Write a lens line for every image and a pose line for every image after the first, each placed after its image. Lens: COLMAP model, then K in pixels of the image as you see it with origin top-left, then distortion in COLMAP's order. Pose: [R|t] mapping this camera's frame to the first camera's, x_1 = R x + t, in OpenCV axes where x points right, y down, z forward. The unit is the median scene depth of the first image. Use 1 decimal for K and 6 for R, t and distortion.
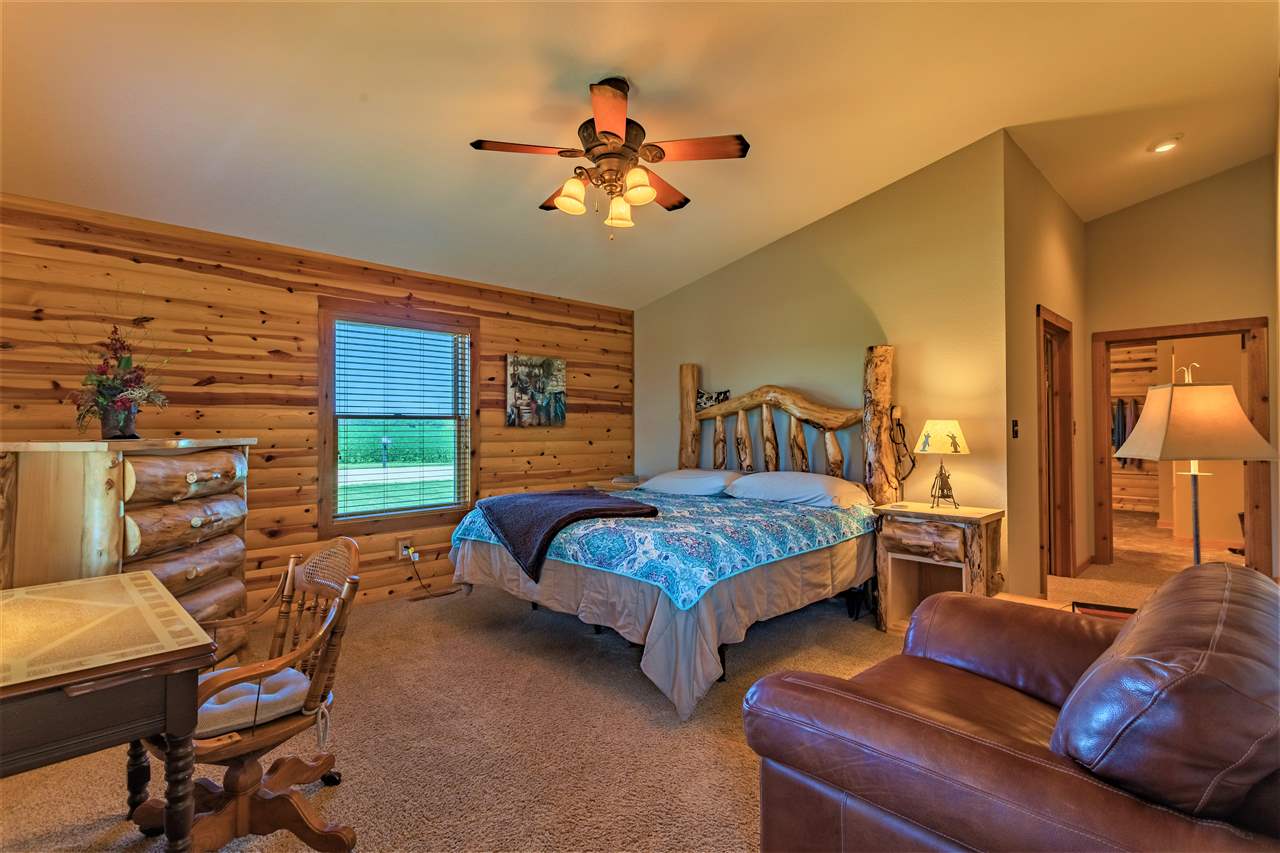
lens RADIAL K [[603.9, 0, 642.2], [0, 603.9, 407.6], [0, 0, 1]] dist [0.002564, 0.000331]
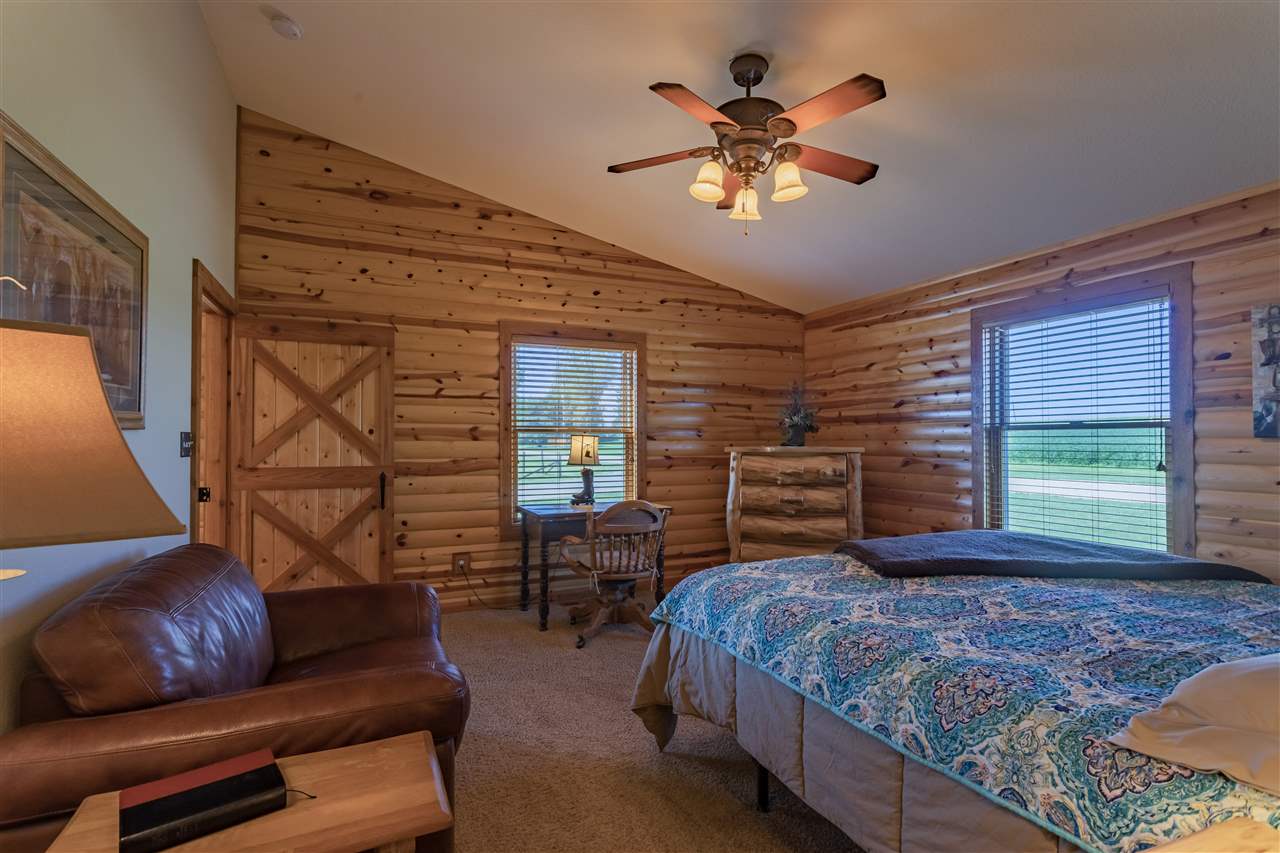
lens RADIAL K [[601.2, 0, 640.0], [0, 601.2, 426.5], [0, 0, 1]] dist [0.003390, 0.000062]
pose [[-0.344296, -0.018913, -0.938671, 0.514838], [0.032848, 0.998942, -0.032175, 0.021465], [0.938286, -0.041912, -0.343310, 0.693119]]
